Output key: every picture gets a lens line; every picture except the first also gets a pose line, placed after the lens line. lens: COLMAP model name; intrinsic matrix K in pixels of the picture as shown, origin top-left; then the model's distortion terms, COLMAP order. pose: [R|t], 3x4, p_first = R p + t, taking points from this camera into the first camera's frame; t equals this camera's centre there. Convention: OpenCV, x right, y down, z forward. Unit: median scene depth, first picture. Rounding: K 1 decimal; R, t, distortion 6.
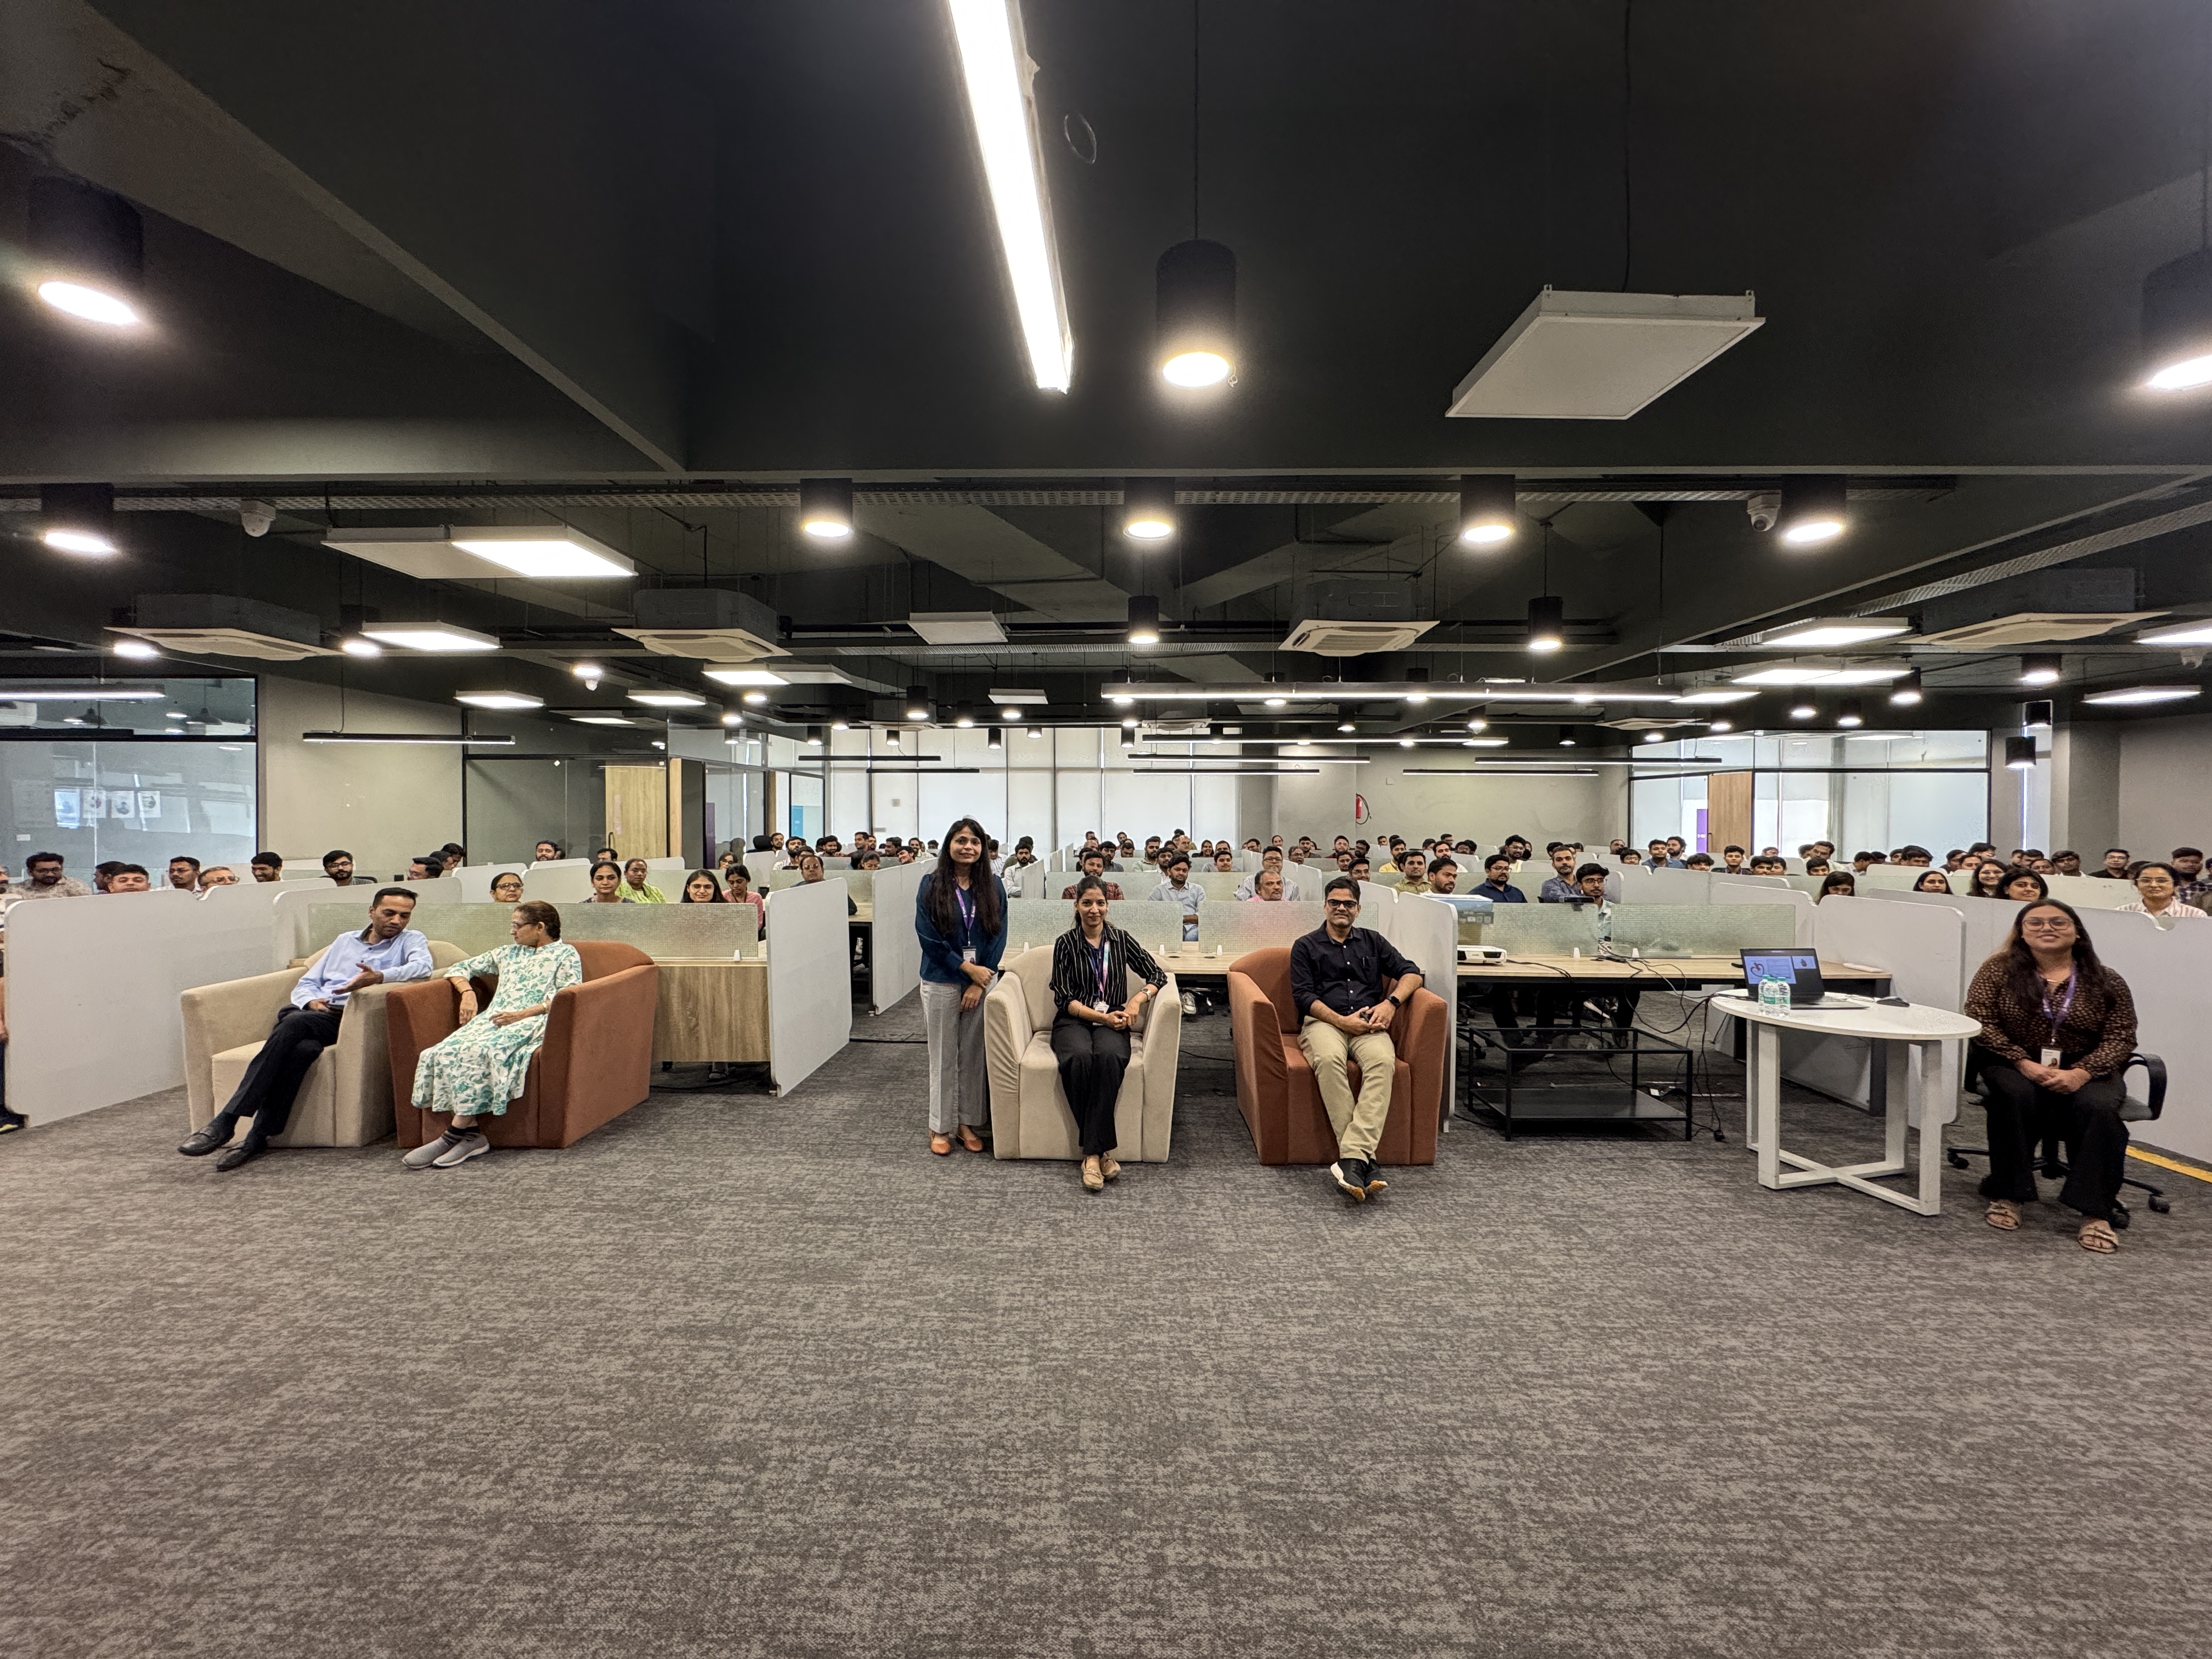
lens RADIAL K [[885.2, 0, 1102.1], [0, 885.2, 819.7], [0, 0, 1]] dist [-0.006527, 0.001051]
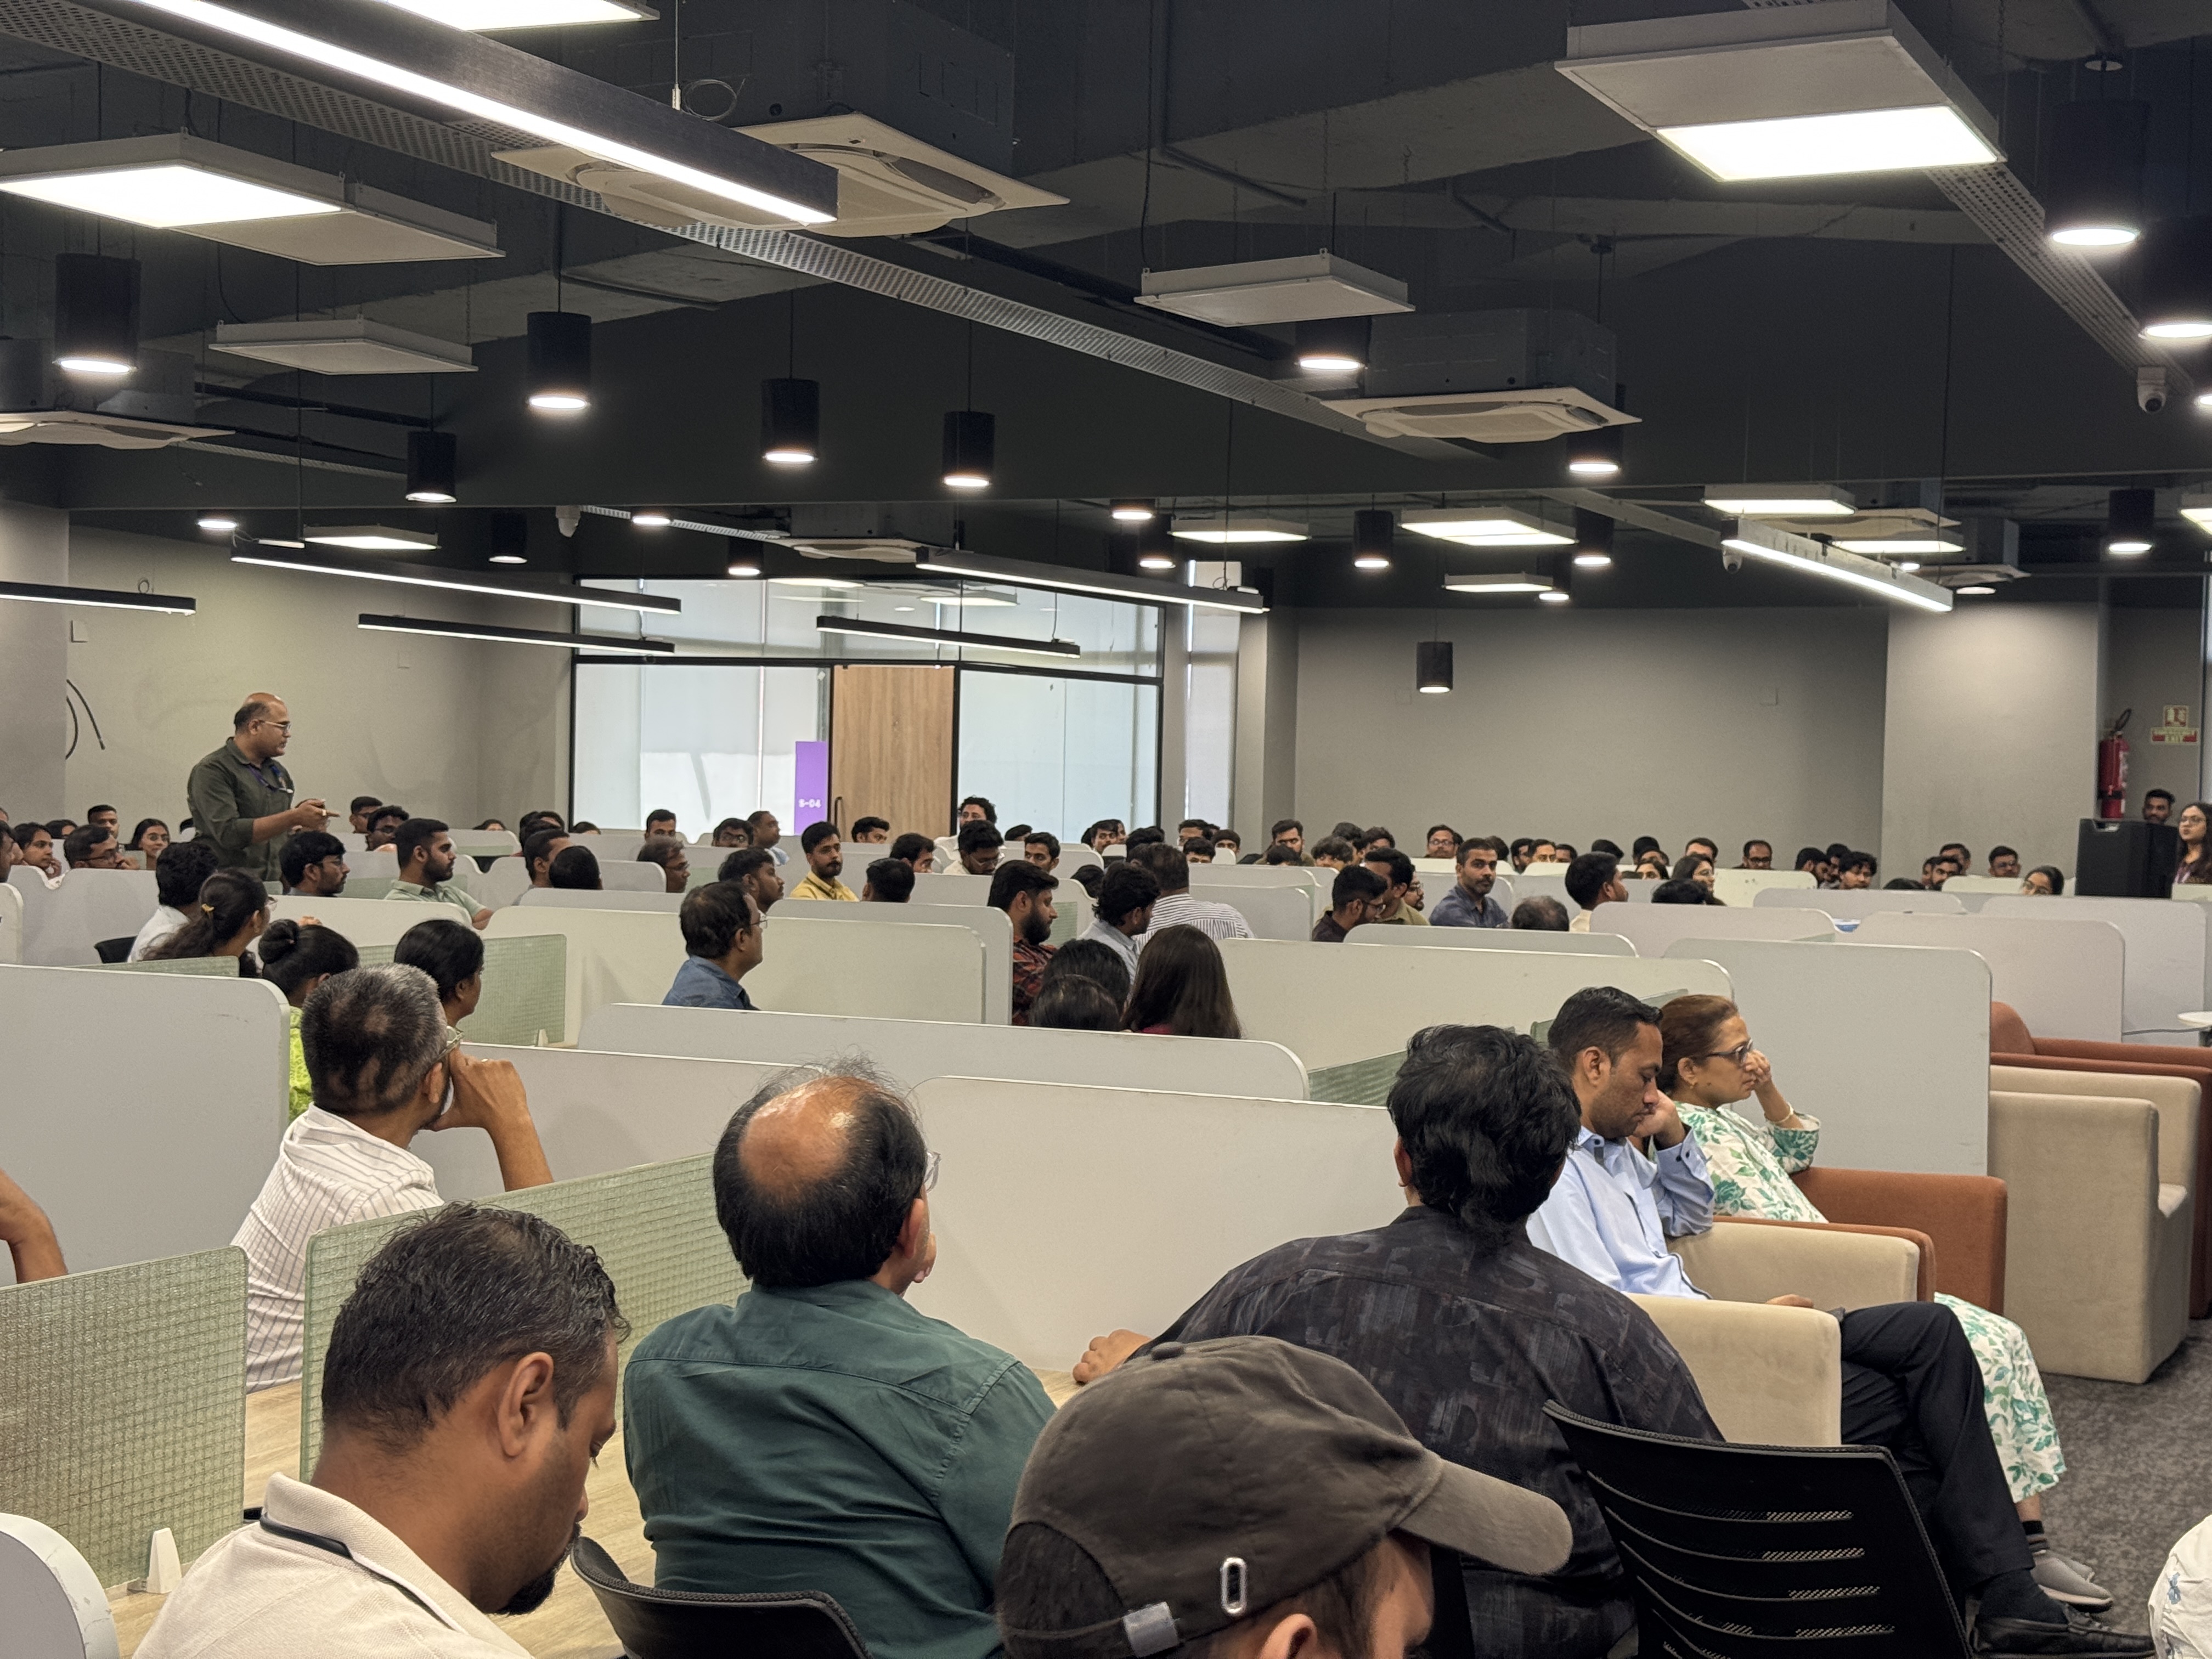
lens RADIAL K [[3087.9, 0, 1116.5], [0, 3087.9, 828.7], [0, 0, 1]] dist [0.102218, 0.000000]
pose [[0.407060, -0.009296, 0.913354, -2.212824], [-0.021273, 0.999580, 0.019654, -0.007950], [-0.913154, -0.027431, 0.406691, 0.765922]]
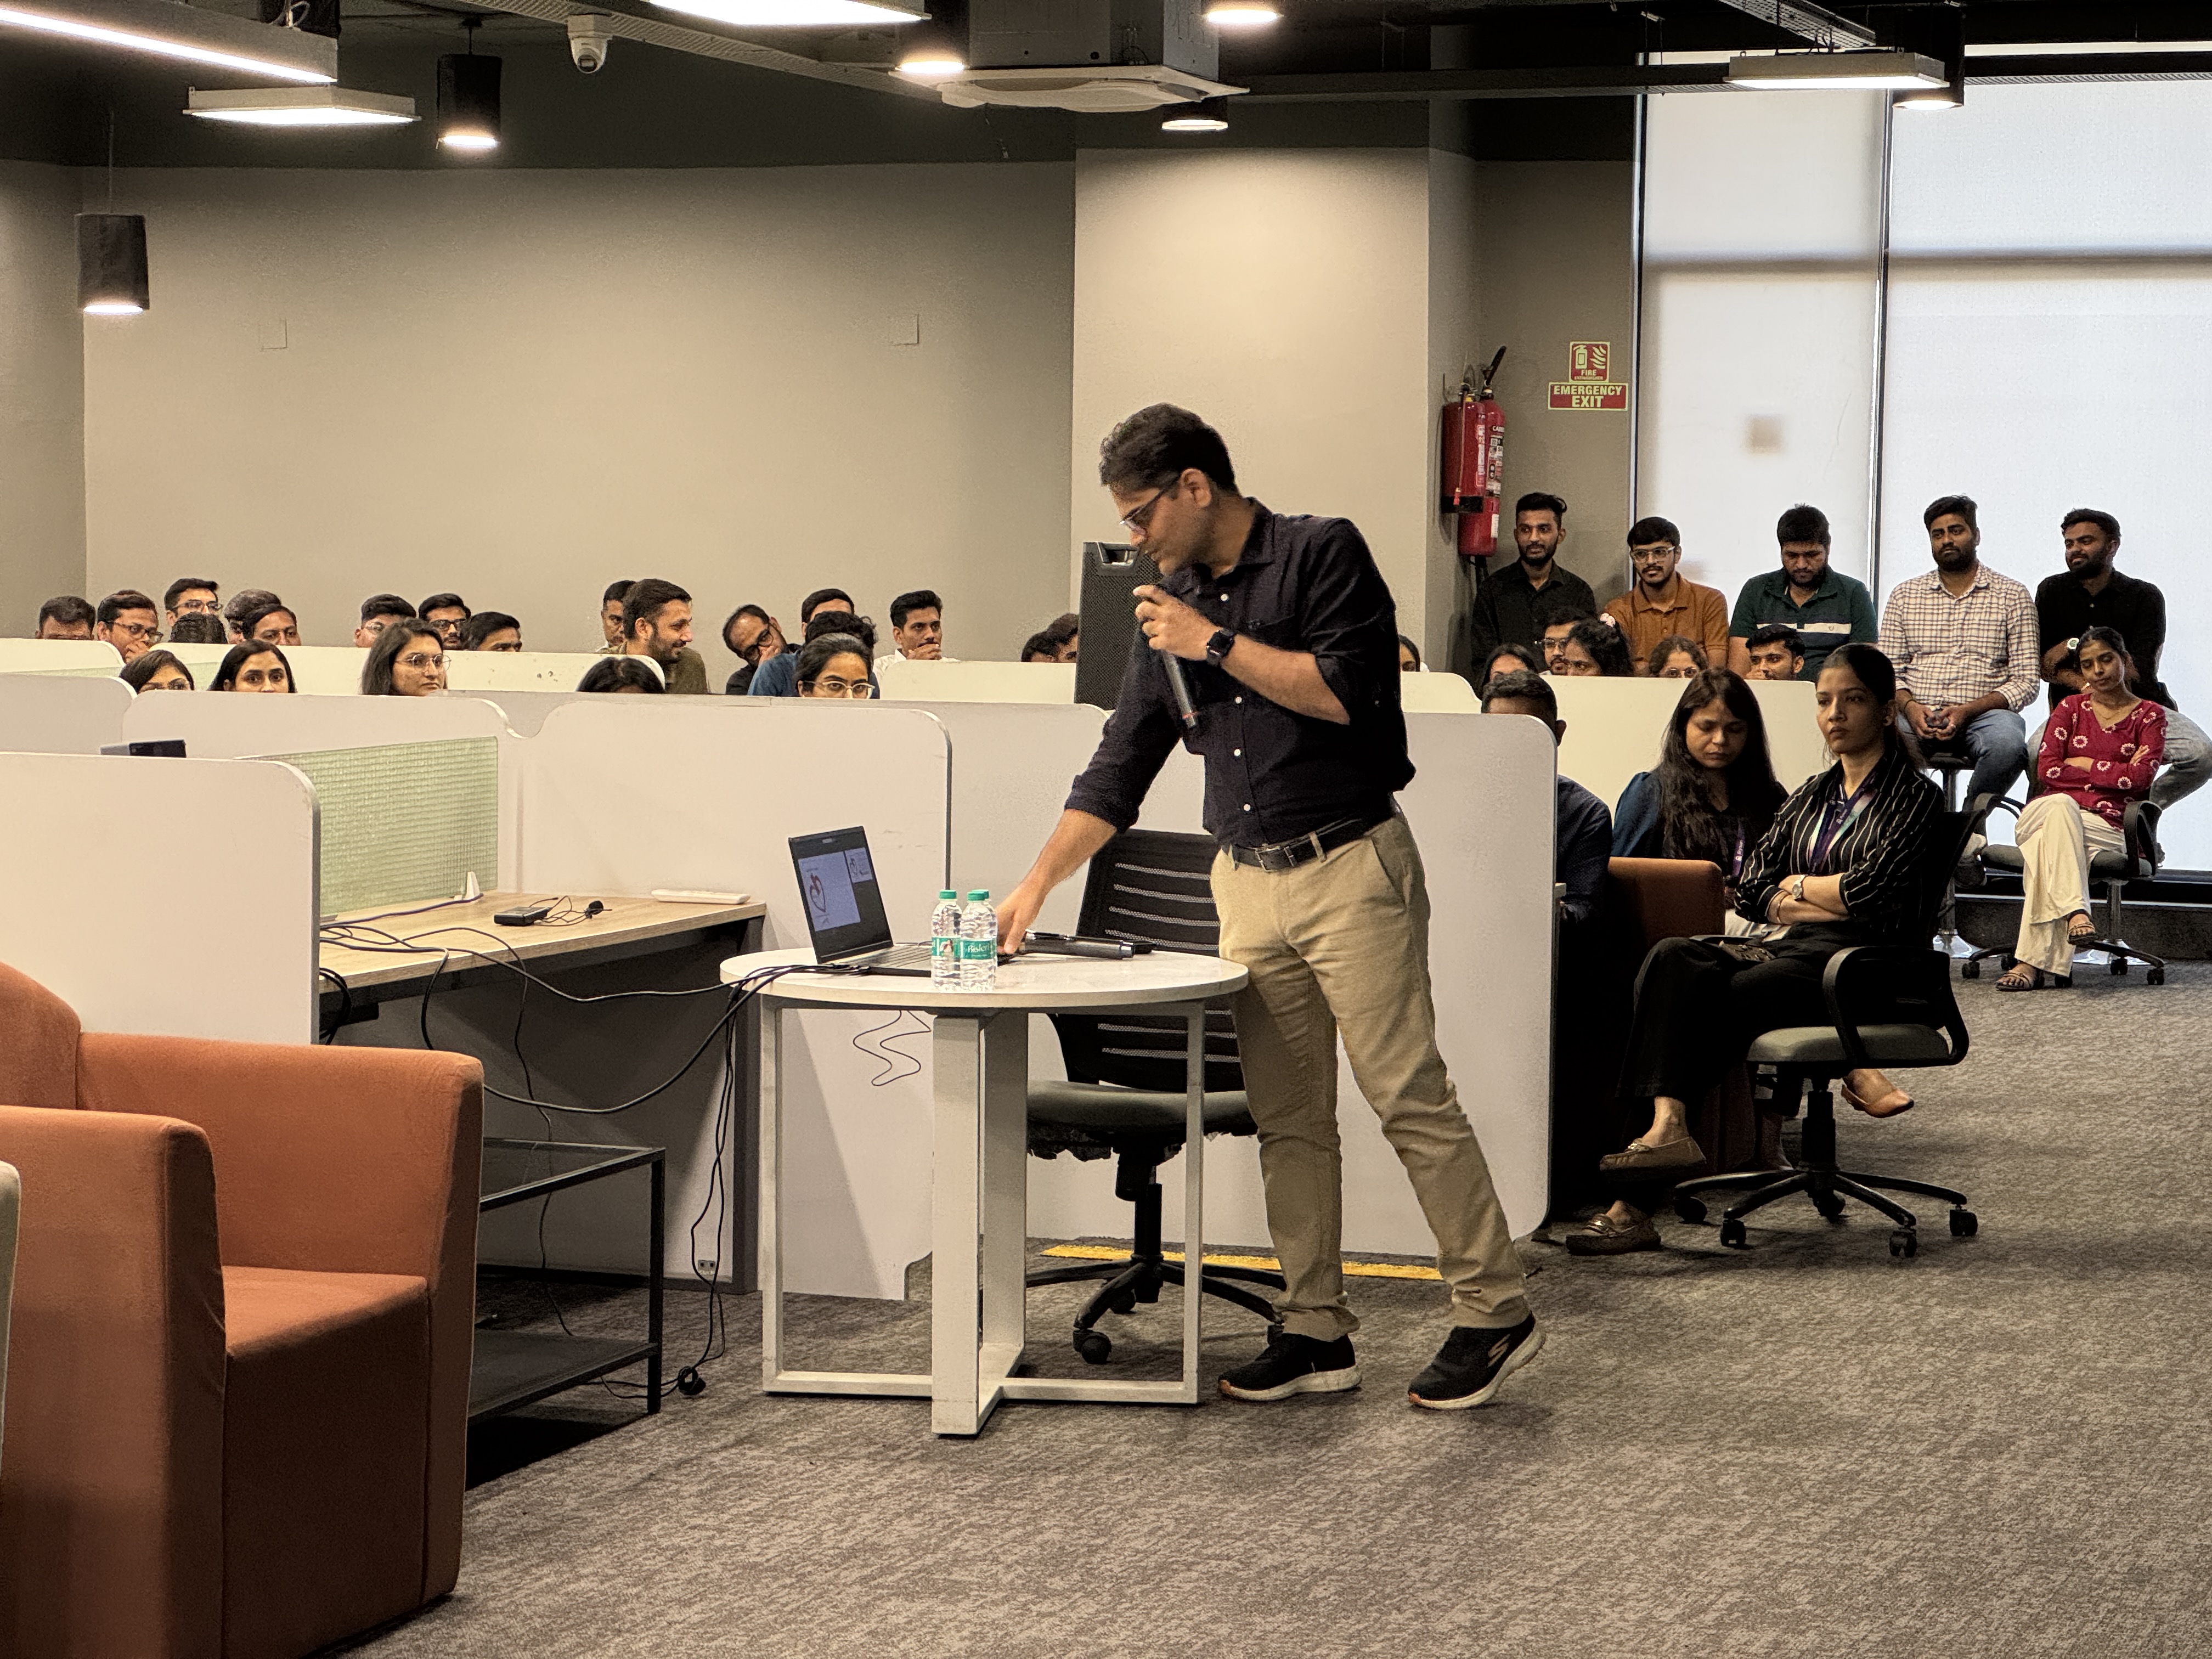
lens RADIAL K [[4899.5, 0, 1093.6], [0, 4899.5, 814.7], [0, 0, 1]] dist [0.204036, 0.000000]
pose [[0.328849, -0.056736, 0.942677, -1.130927], [-0.010248, 0.997921, 0.063636, 0.004255], [-0.944327, -0.030587, 0.327584, 0.218740]]
